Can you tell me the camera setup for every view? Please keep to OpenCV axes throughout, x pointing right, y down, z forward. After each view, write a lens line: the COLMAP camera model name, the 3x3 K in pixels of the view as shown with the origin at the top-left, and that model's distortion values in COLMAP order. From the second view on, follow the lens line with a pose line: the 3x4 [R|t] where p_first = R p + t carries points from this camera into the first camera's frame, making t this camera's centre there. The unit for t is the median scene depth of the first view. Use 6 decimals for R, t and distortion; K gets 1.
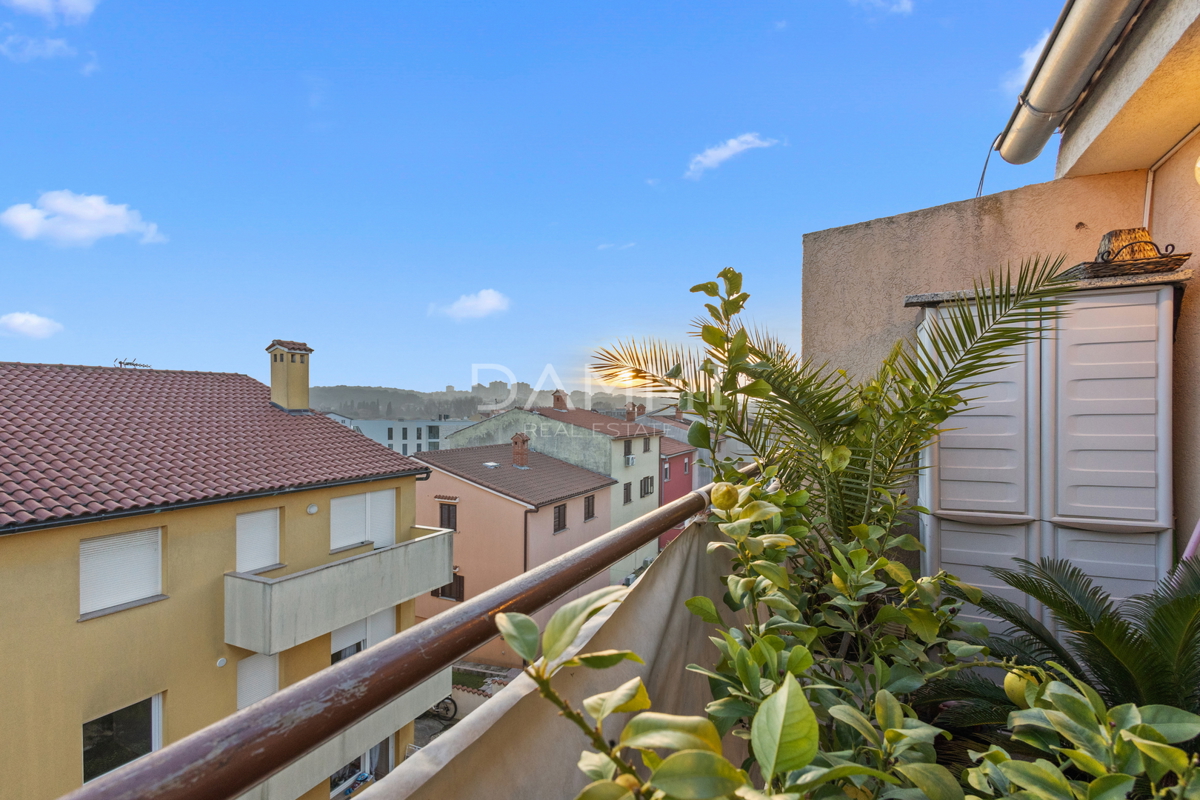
lens RADIAL K [[553.2, 0, 602.3], [0, 553.2, 408.9], [0, 0, 1]] dist [0.004023, -0.000608]
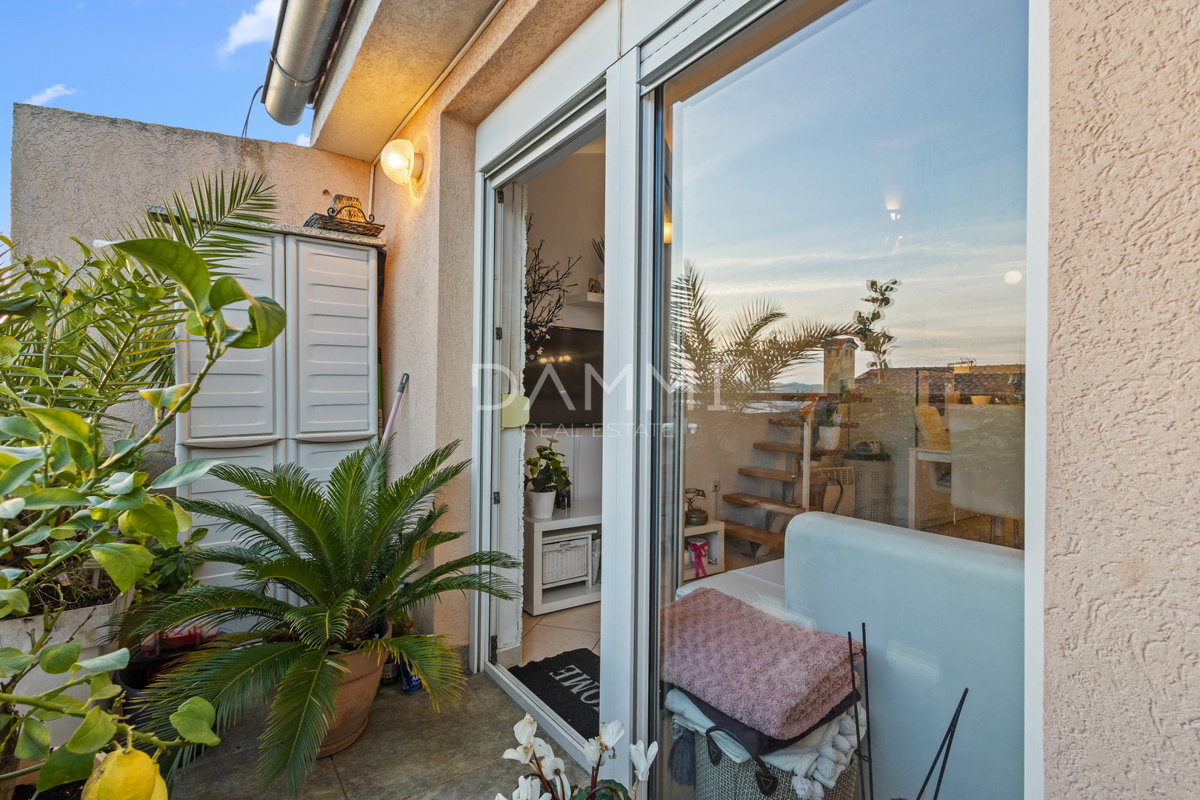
lens RADIAL K [[553.2, 0, 602.9], [0, 553.2, 393.0], [0, 0, 1]] dist [0.004023, -0.000608]
pose [[0.487824, 0.013620, 0.872836, 0.118687], [0.001012, 0.999869, -0.016168, 0.119455], [-0.872942, 0.008771, 0.487746, -0.093879]]
